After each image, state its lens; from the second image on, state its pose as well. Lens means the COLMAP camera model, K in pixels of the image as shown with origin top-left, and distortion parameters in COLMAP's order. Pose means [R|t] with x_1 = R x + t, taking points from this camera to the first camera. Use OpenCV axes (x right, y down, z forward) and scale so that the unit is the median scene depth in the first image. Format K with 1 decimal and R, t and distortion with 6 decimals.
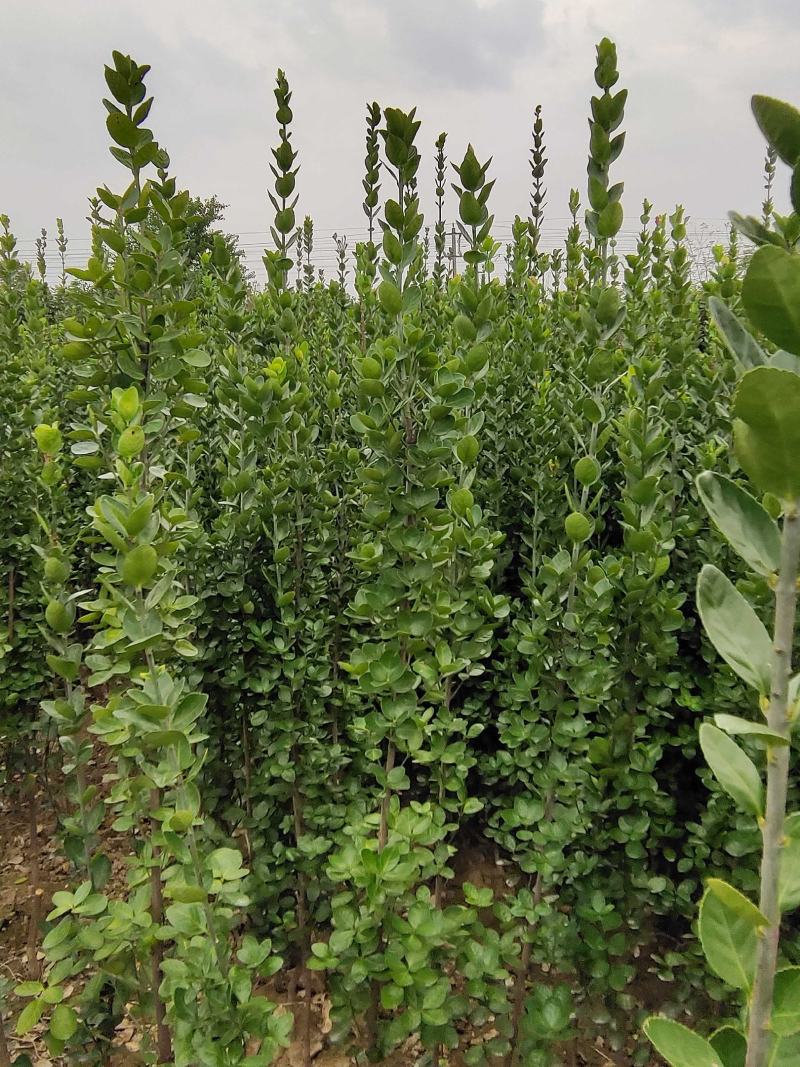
lens RADIAL K [[929.9, 0, 399.7], [0, 929.9, 531.4], [0, 0, 1]] dist [0.003643, 0.006924]
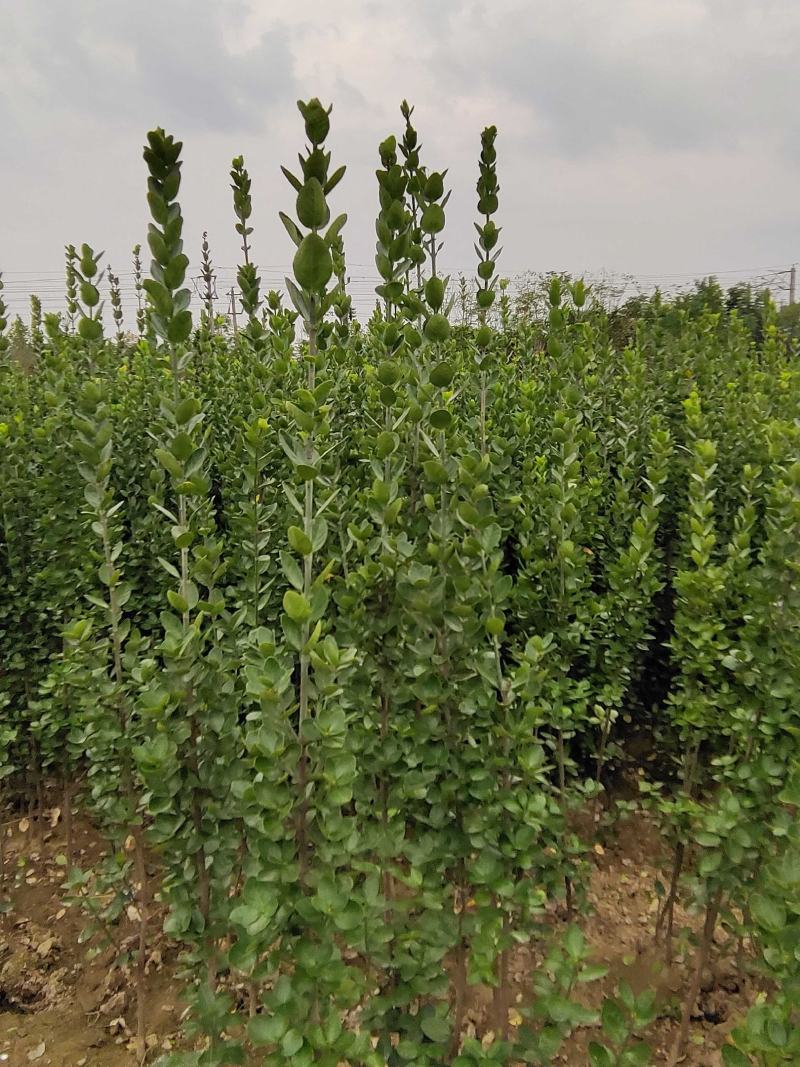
lens RADIAL K [[929.9, 0, 399.2], [0, 929.9, 537.4], [0, 0, 1]] dist [0.003643, 0.006924]
pose [[0.969850, -0.049080, 0.238708, 0.158300], [0.057288, 0.997977, -0.027568, 0.113556], [-0.236872, 0.040412, 0.970700, -0.835831]]
